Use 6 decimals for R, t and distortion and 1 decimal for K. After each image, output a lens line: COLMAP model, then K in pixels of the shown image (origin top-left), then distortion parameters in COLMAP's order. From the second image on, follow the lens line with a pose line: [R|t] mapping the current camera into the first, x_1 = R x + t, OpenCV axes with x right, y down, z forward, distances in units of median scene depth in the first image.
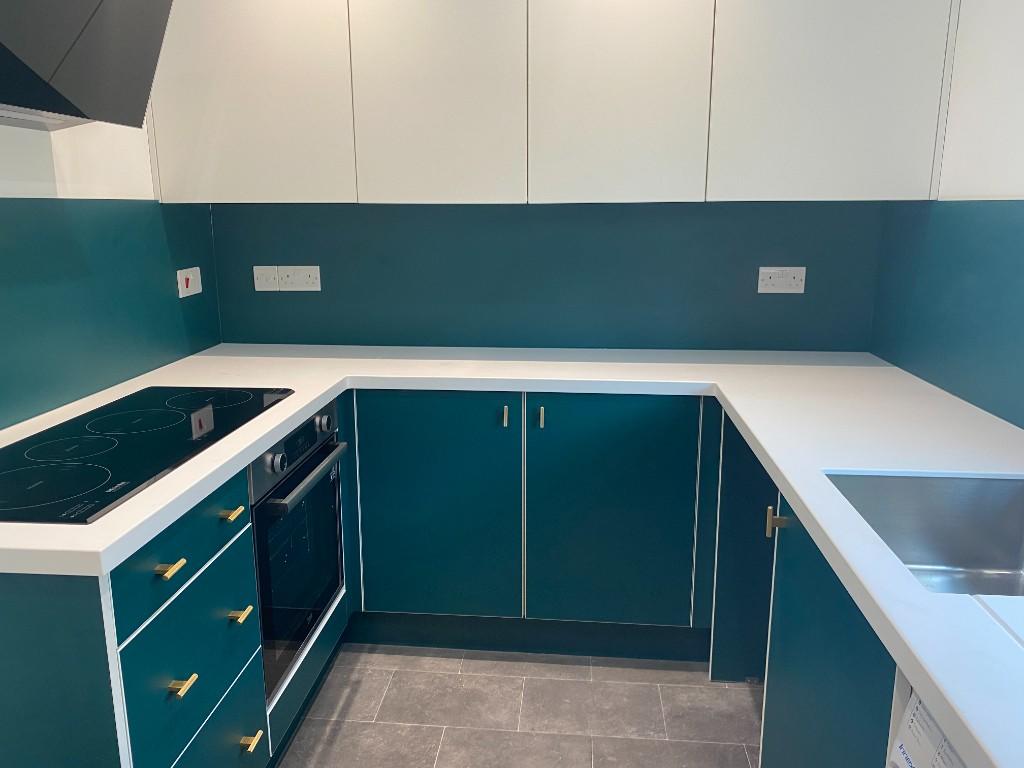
lens RADIAL K [[778.1, 0, 507.3], [0, 778.1, 378.8], [0, 0, 1]] dist [0.073755, -0.098536]
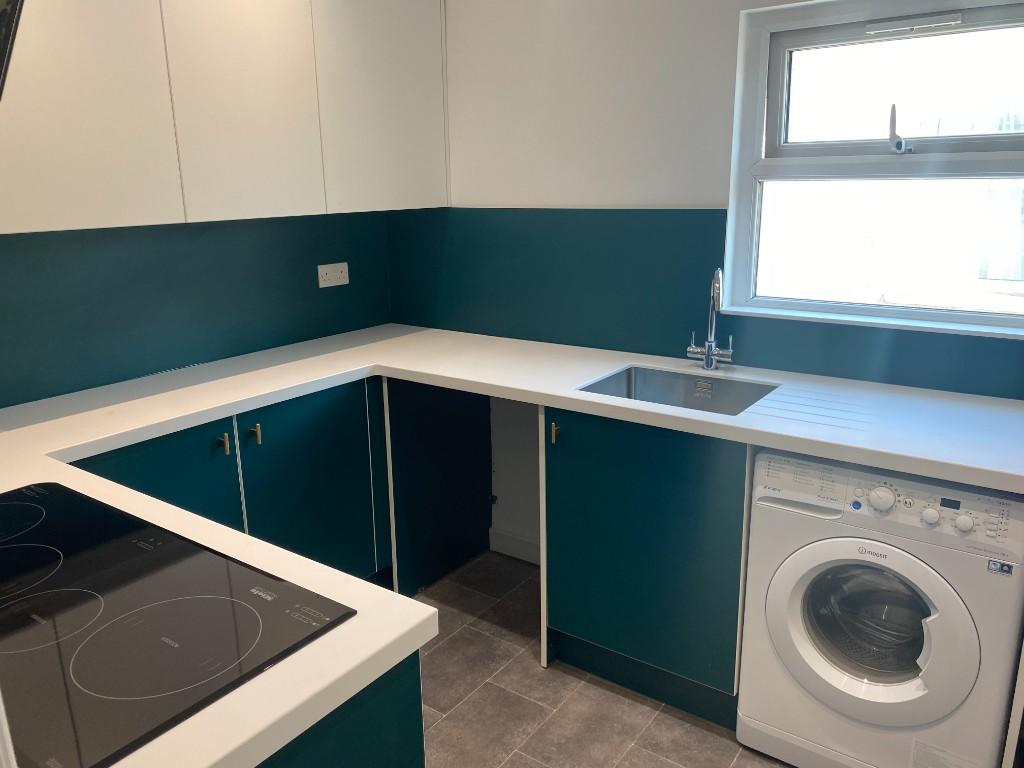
lens RADIAL K [[778.1, 0, 507.3], [0, 778.1, 378.8], [0, 0, 1]] dist [0.073755, -0.098536]
pose [[0.502282, -0.222115, 0.835690, -0.618995], [0.203842, 0.969624, 0.135196, -0.090512], [-0.840334, 0.102442, 0.532301, 0.183601]]
